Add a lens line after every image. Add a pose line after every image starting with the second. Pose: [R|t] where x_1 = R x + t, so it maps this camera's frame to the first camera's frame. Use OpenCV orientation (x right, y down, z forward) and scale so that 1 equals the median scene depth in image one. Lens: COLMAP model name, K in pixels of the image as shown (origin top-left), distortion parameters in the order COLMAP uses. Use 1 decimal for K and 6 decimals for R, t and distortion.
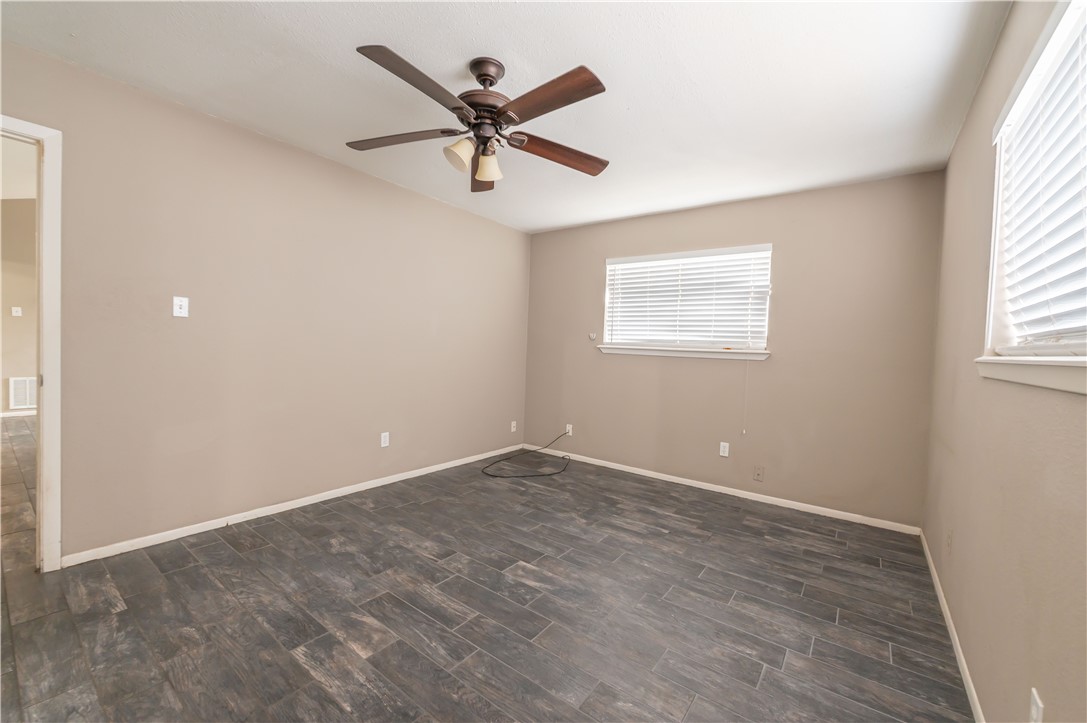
lens RADIAL K [[430.3, 0, 544.1], [0, 430.3, 357.8], [0, 0, 1]] dist [-0.006571, -0.000286]
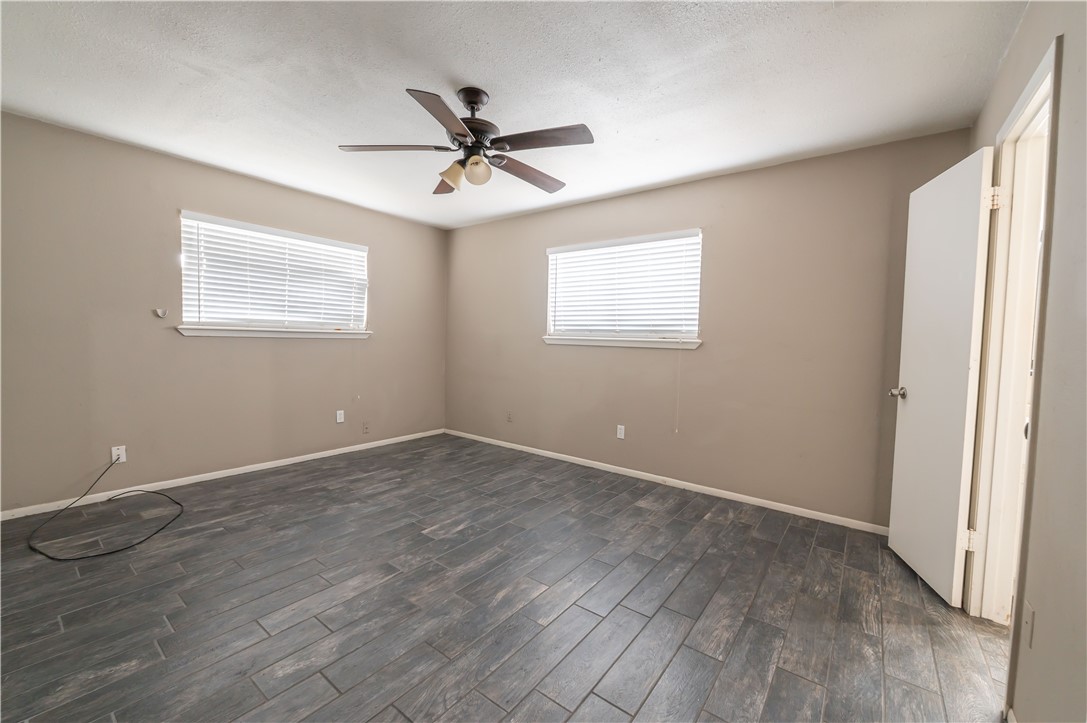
lens RADIAL K [[430.3, 0, 544.1], [0, 430.3, 357.8], [0, 0, 1]] dist [-0.006571, -0.000286]
pose [[0.014726, -0.082570, 0.996476, -0.782809], [0.002533, 0.996584, 0.082542, -0.043071], [-0.999888, 0.001308, 0.014885, 0.471927]]
